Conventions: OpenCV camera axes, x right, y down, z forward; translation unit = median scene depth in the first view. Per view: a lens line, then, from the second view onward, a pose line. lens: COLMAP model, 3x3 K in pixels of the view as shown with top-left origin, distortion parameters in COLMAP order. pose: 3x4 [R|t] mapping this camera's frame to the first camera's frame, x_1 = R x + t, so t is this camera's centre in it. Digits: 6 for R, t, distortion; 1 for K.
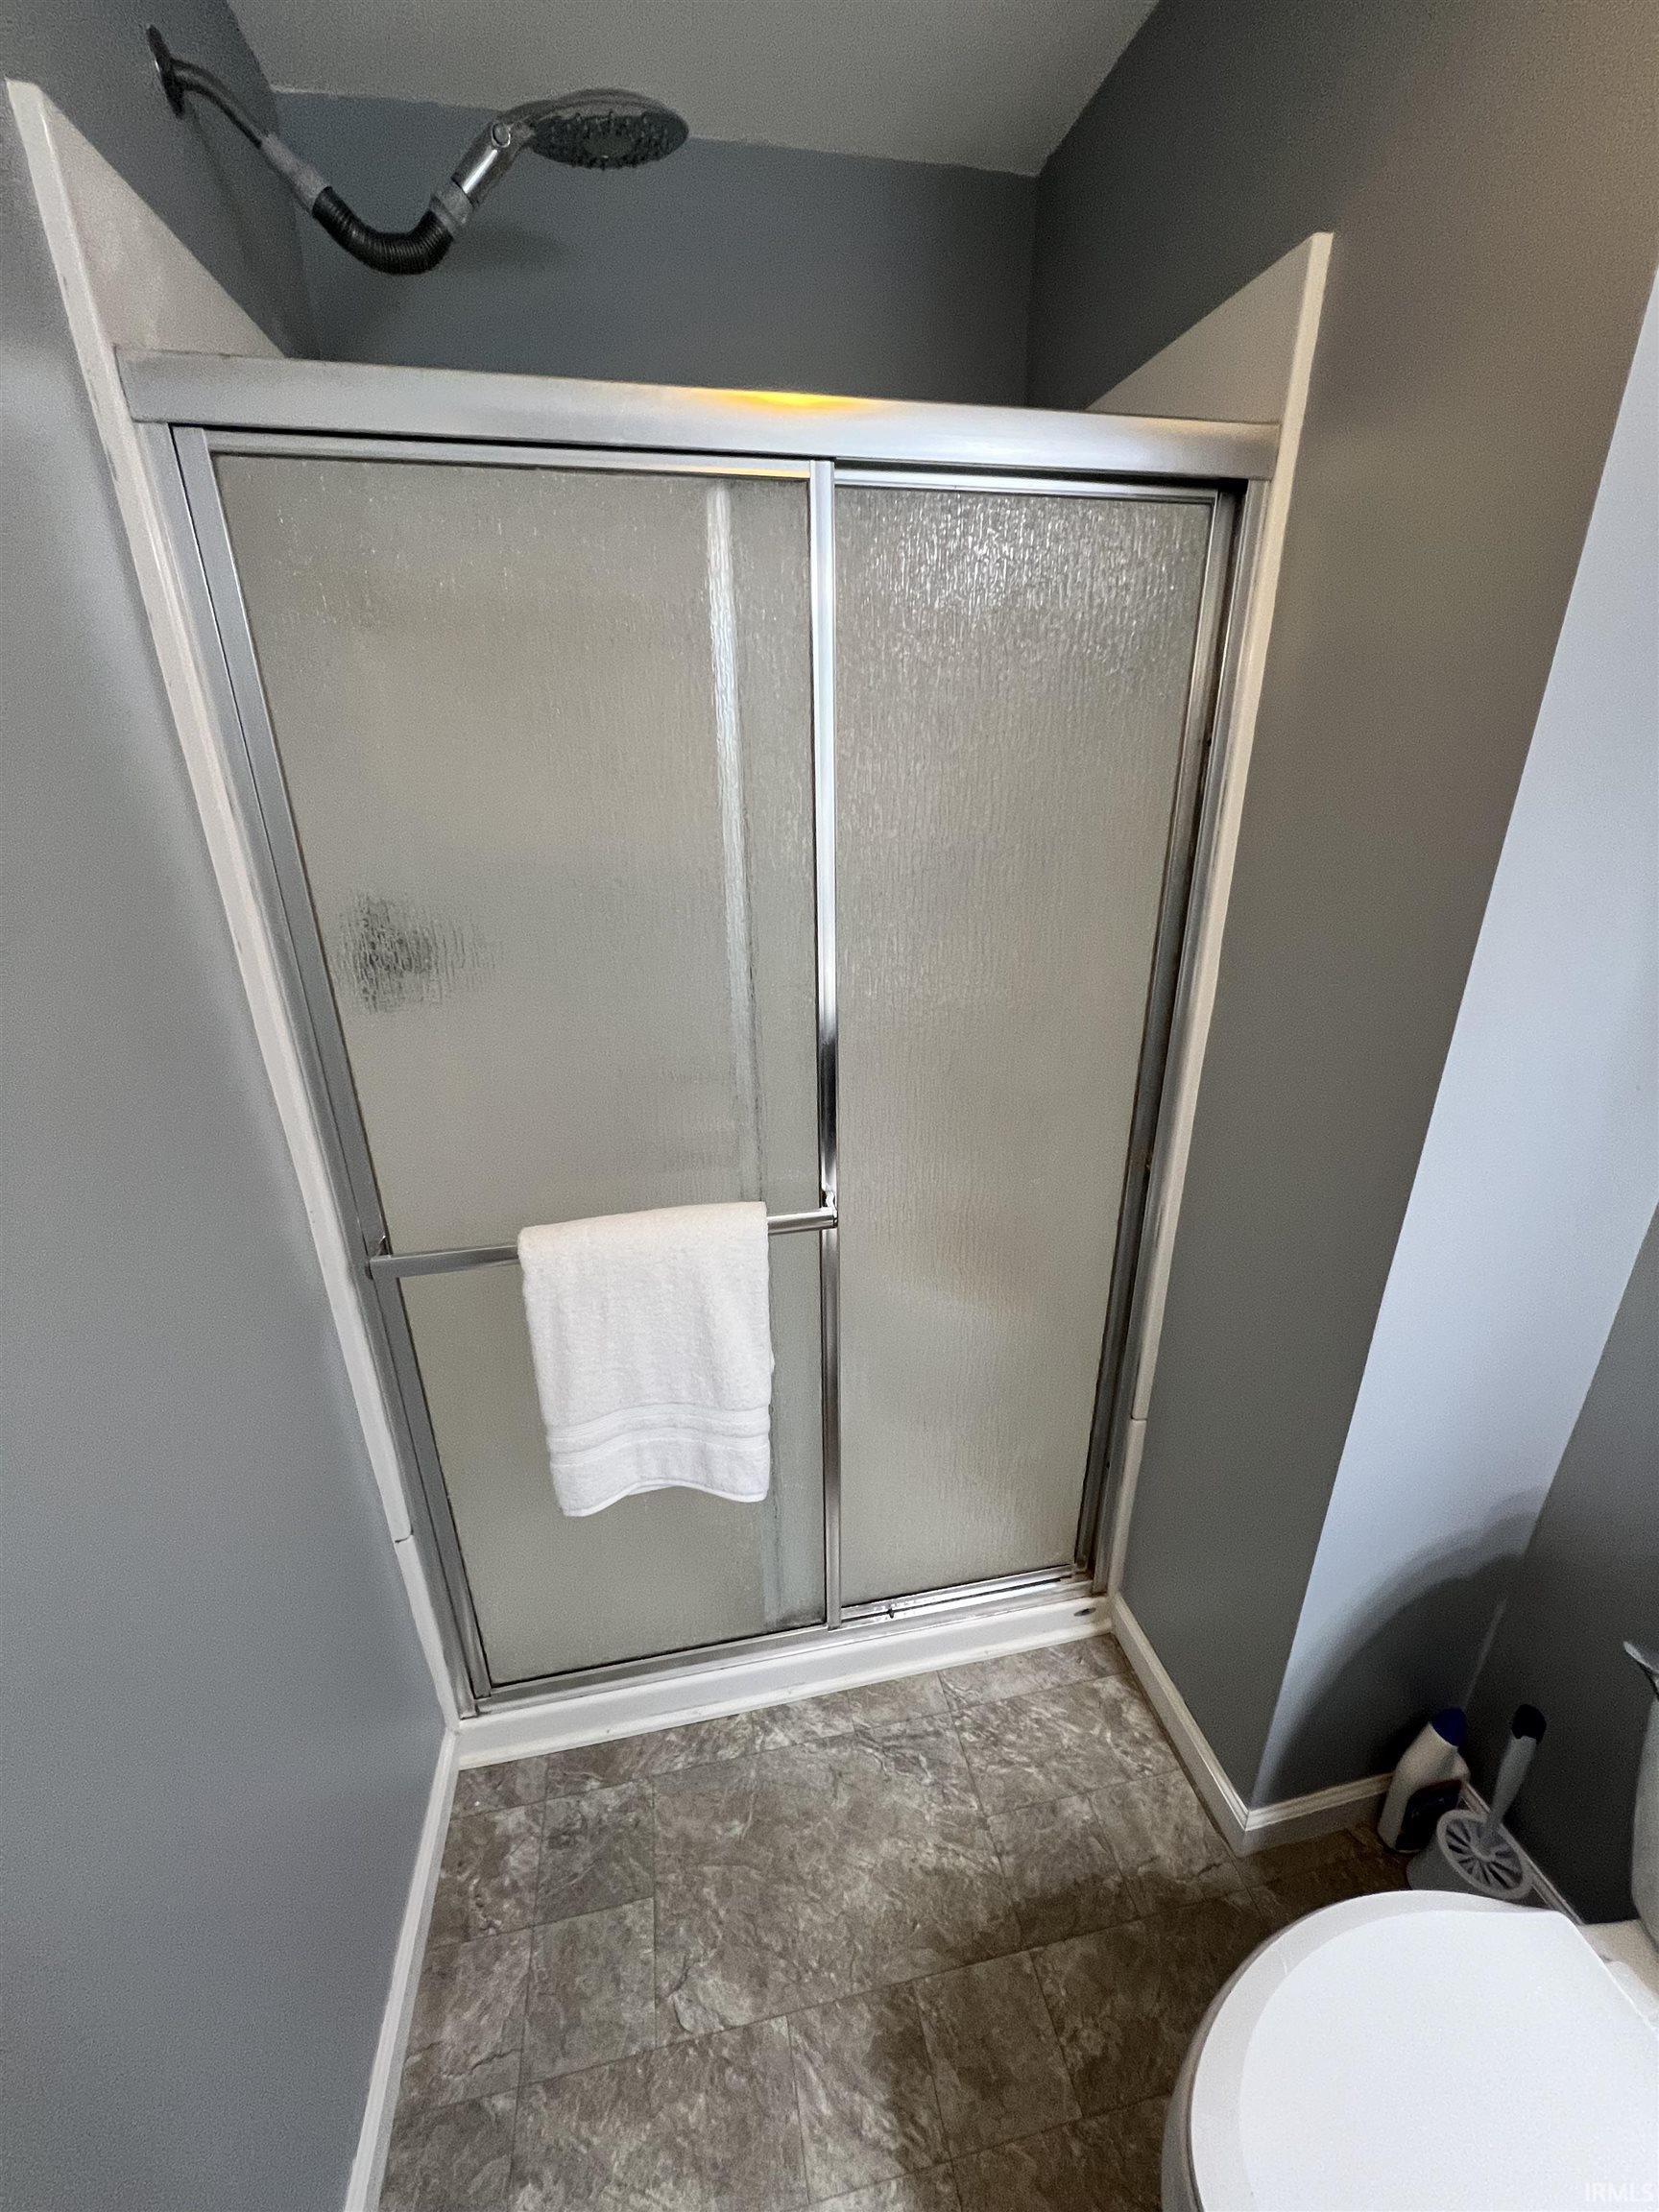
lens RADIAL K [[885.4, 0, 835.9], [0, 885.4, 1107.1], [0, 0, 1]] dist [-0.002904, 0.001369]
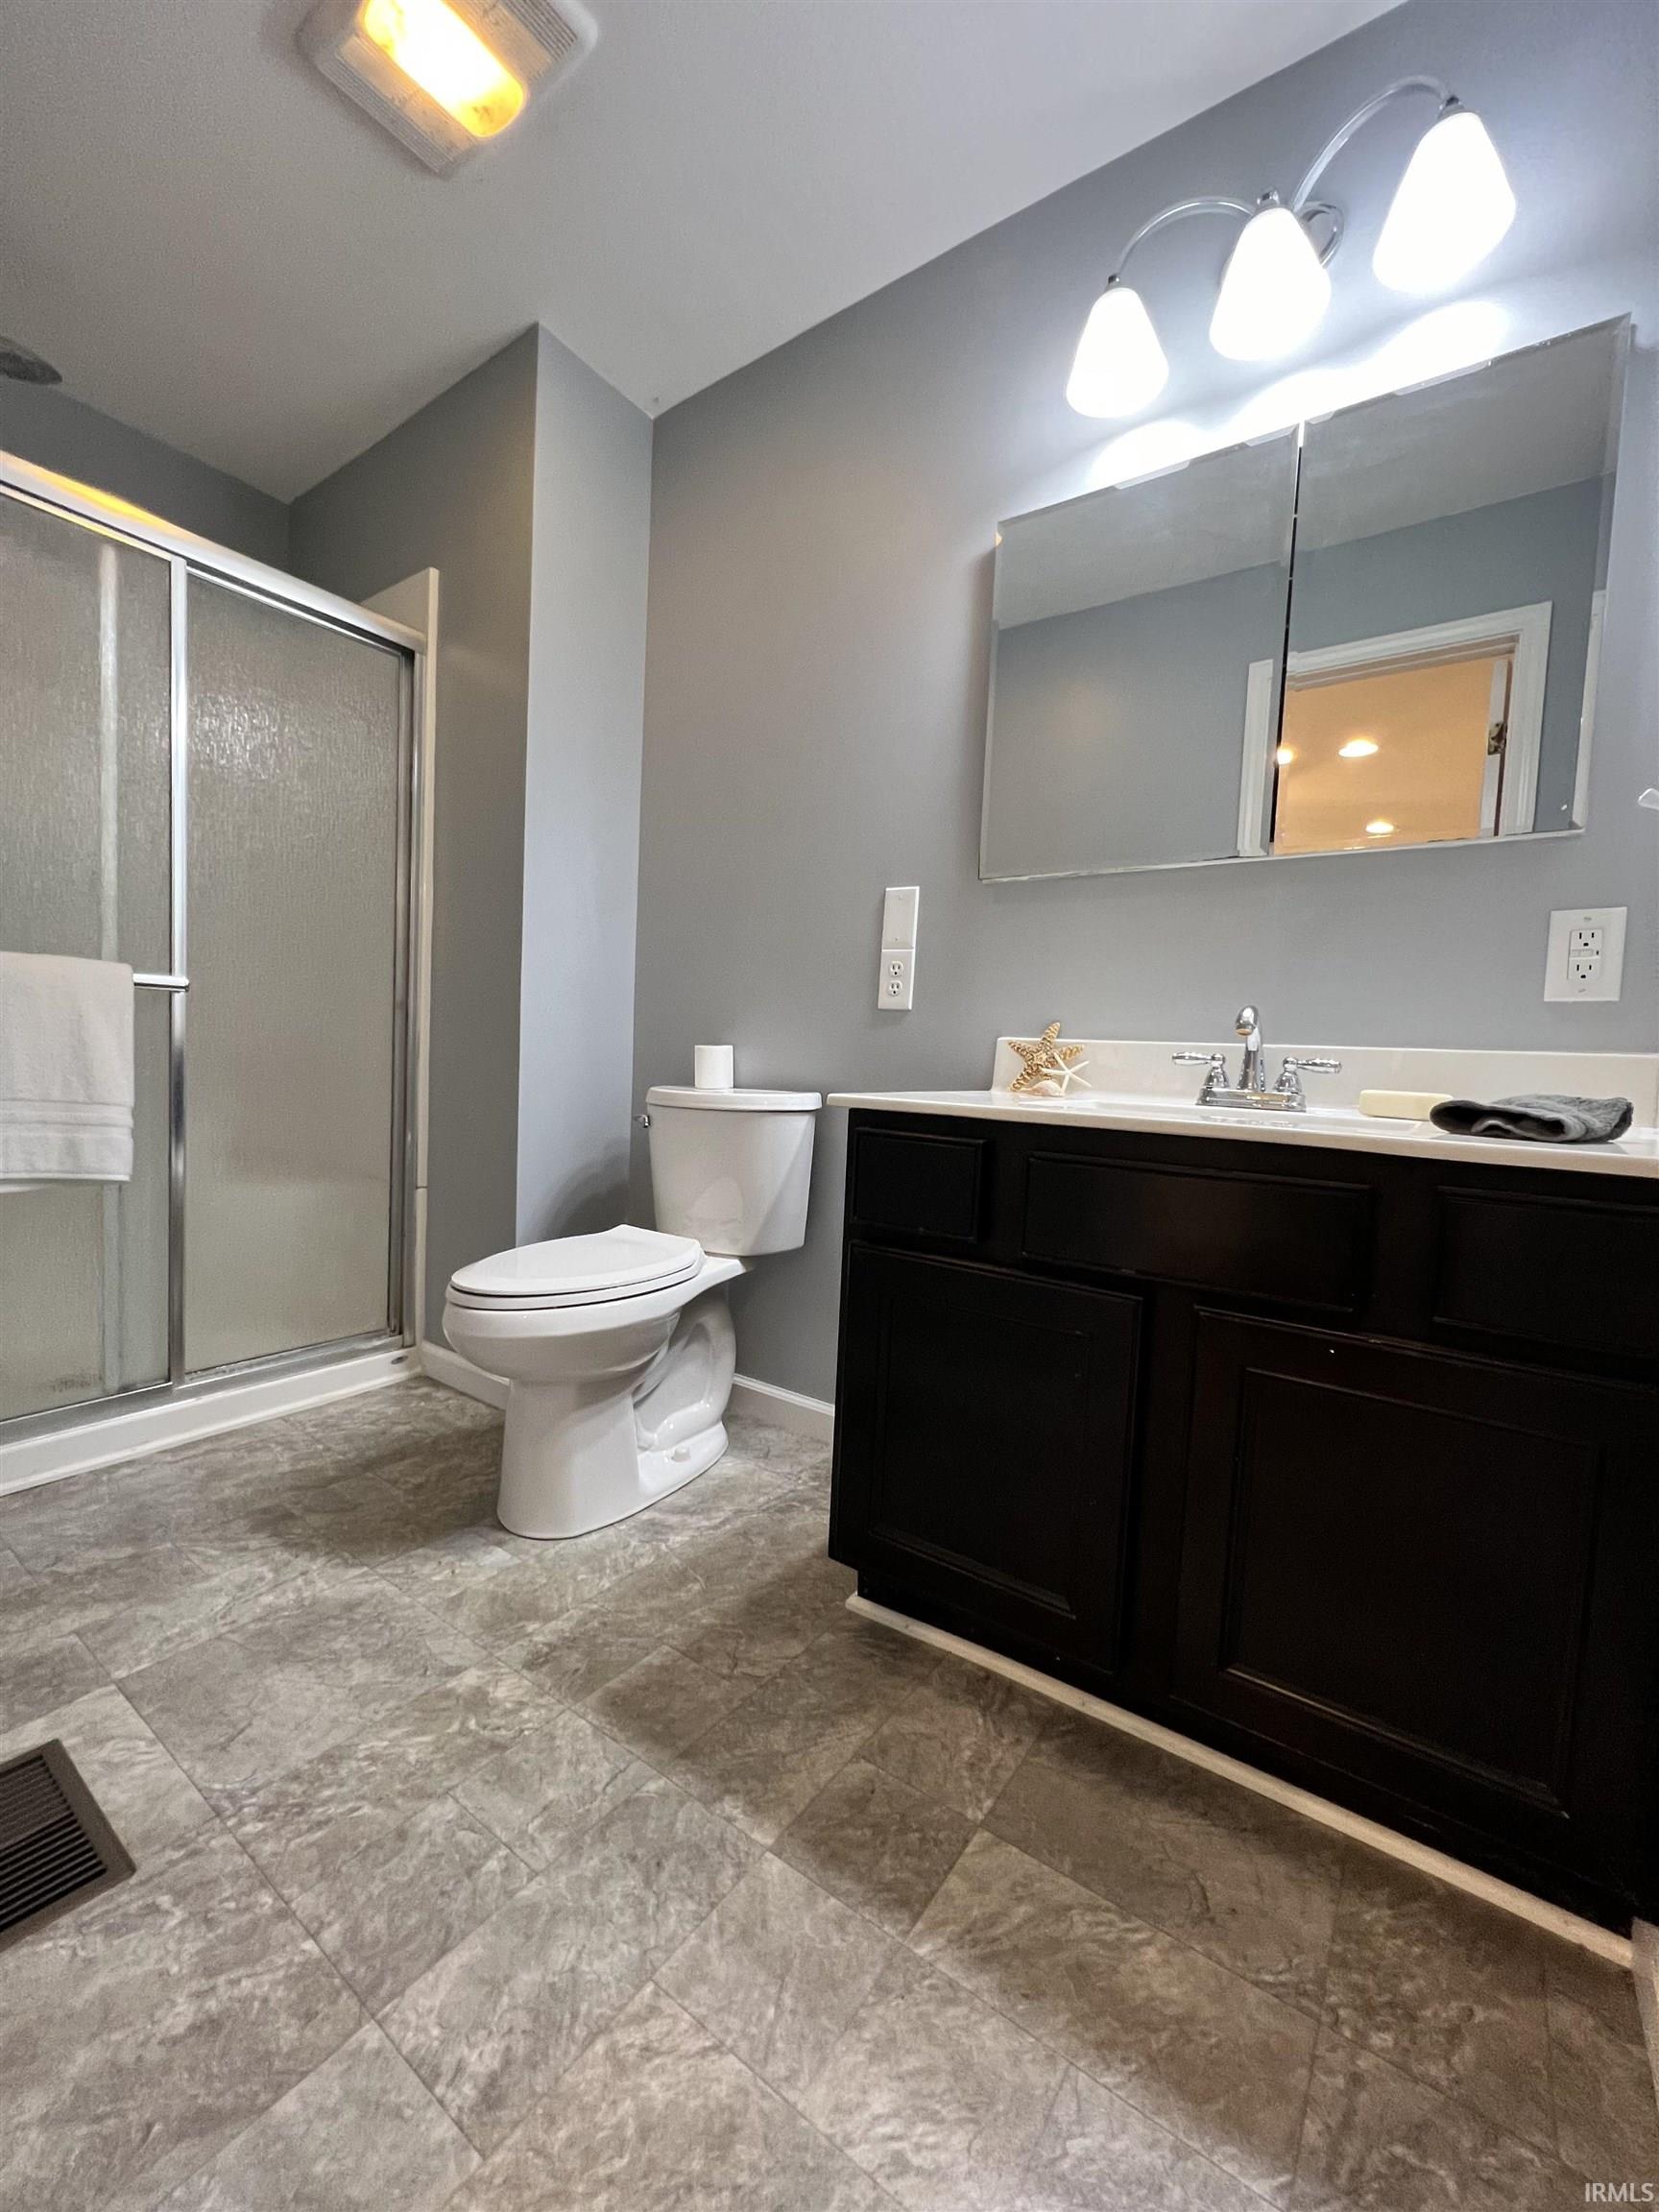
lens RADIAL K [[885.4, 0, 838.0], [0, 885.4, 1108.2], [0, 0, 1]] dist [-0.002904, 0.001369]
pose [[0.731154, 0.000421, 0.682212, -0.201228], [0.208374, 0.952074, -0.223911, 0.825076], [-0.649611, 0.305869, 0.696025, -0.660773]]
